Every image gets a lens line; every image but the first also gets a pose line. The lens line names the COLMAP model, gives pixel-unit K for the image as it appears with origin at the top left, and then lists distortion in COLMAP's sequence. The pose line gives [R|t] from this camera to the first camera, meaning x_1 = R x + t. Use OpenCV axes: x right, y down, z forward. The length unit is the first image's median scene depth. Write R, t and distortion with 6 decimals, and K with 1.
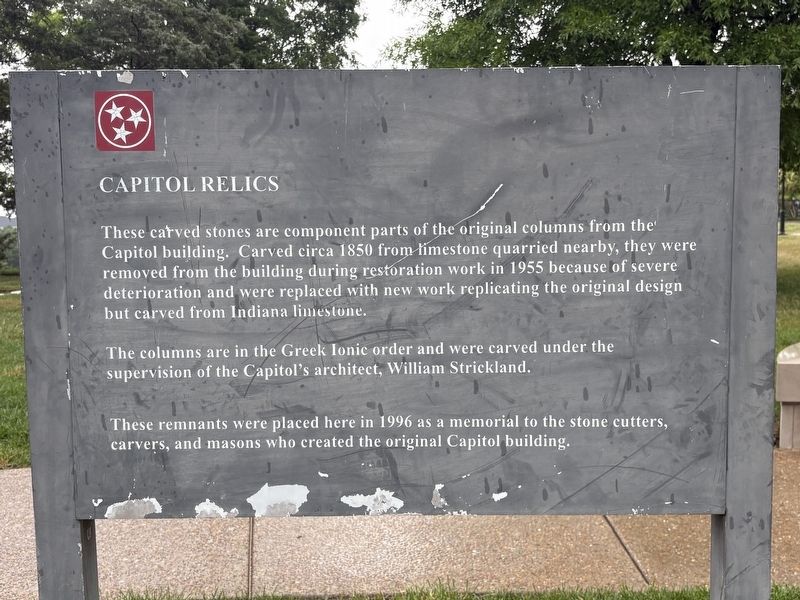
lens RADIAL K [[980.2, 0, 399.9], [0, 980.2, 300.1], [0, 0, 1]] dist [0.042309, 0.000000]
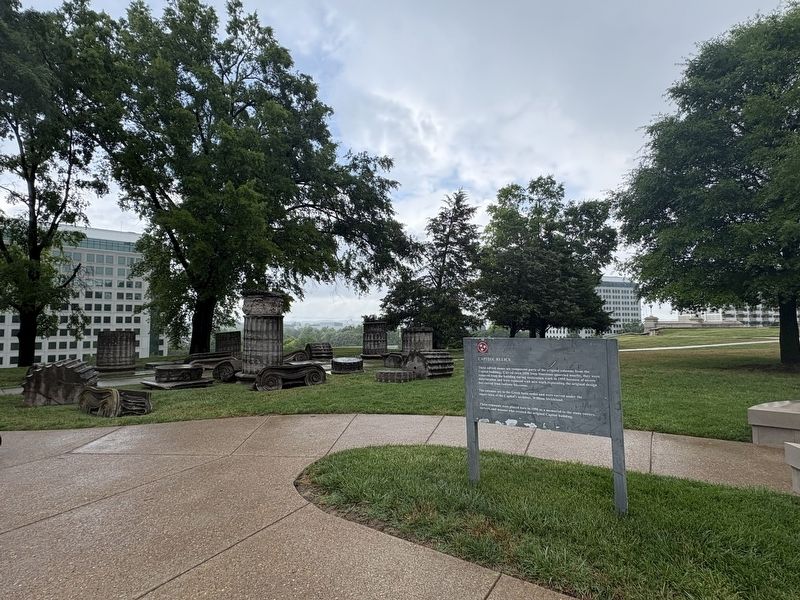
lens RADIAL K [[396.5, 0, 399.3], [0, 396.5, 300.4], [0, 0, 1]] dist [-0.002605, -0.000362]
pose [[0.845907, -0.041502, -0.531713, 0.504047], [-0.038718, 0.989558, -0.138836, -0.113736], [0.531923, 0.138029, 0.835468, -1.107843]]
